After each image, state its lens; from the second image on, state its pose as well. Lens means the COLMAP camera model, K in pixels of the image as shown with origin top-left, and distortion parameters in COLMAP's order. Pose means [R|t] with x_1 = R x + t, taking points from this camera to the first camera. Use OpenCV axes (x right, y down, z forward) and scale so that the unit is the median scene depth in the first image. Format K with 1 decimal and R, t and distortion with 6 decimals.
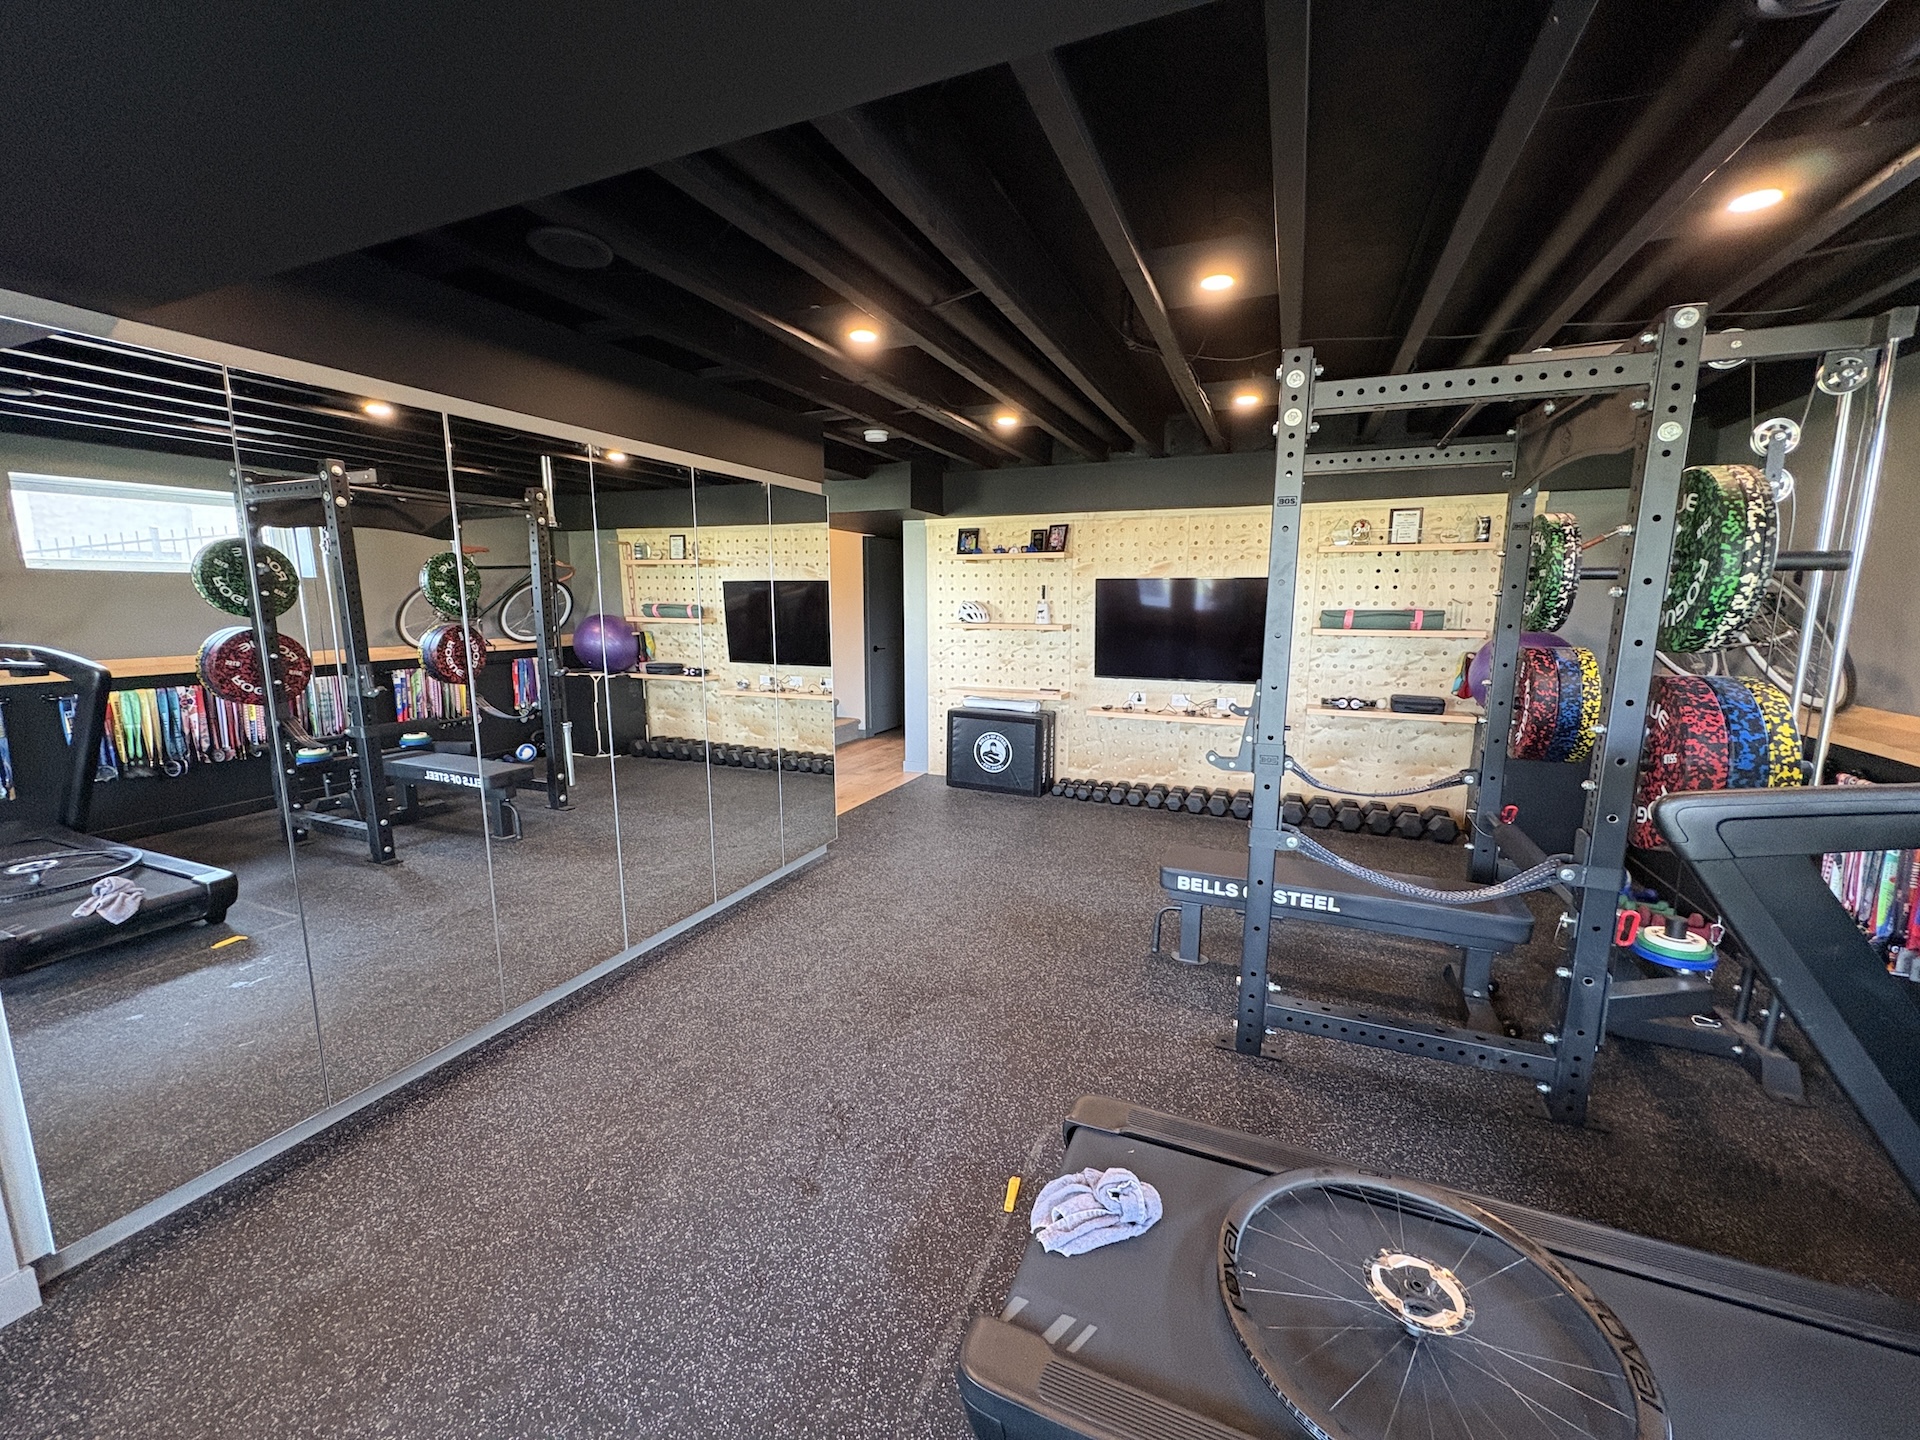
lens RADIAL K [[765.4, 0, 952.1], [0, 765.4, 723.6], [0, 0, 1]] dist [-0.000685, -0.000074]
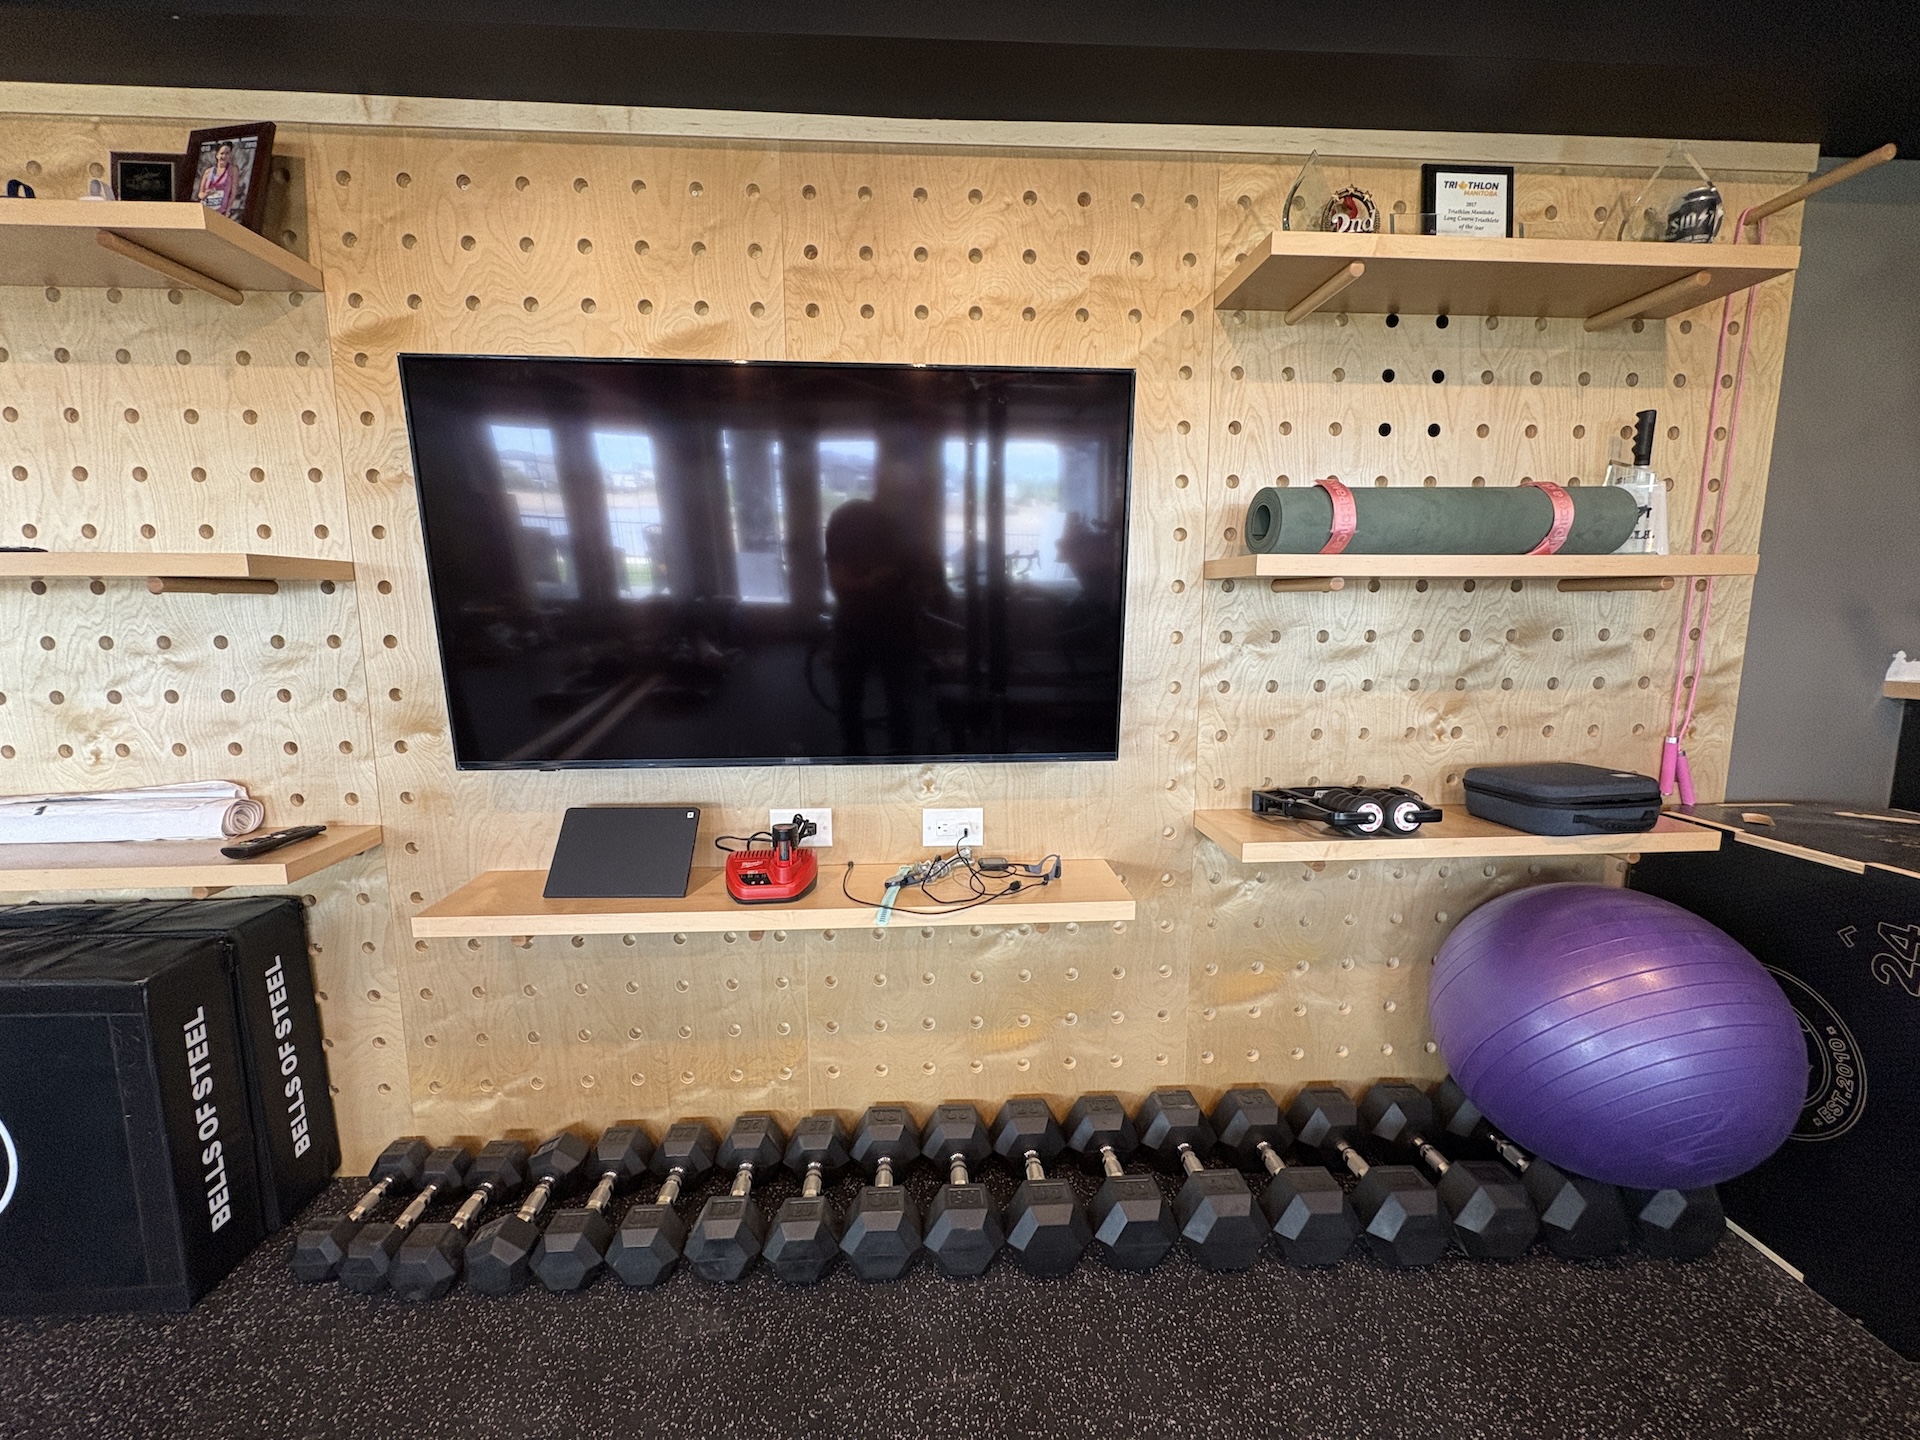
lens RADIAL K [[765.4, 0, 960.3], [0, 765.4, 726.3], [0, 0, 1]] dist [-0.000685, -0.000074]
pose [[0.893170, -0.066927, 0.444711, 0.245627], [0.077184, 0.997004, -0.004973, -0.066909], [-0.443046, 0.038766, 0.895661, 0.775321]]
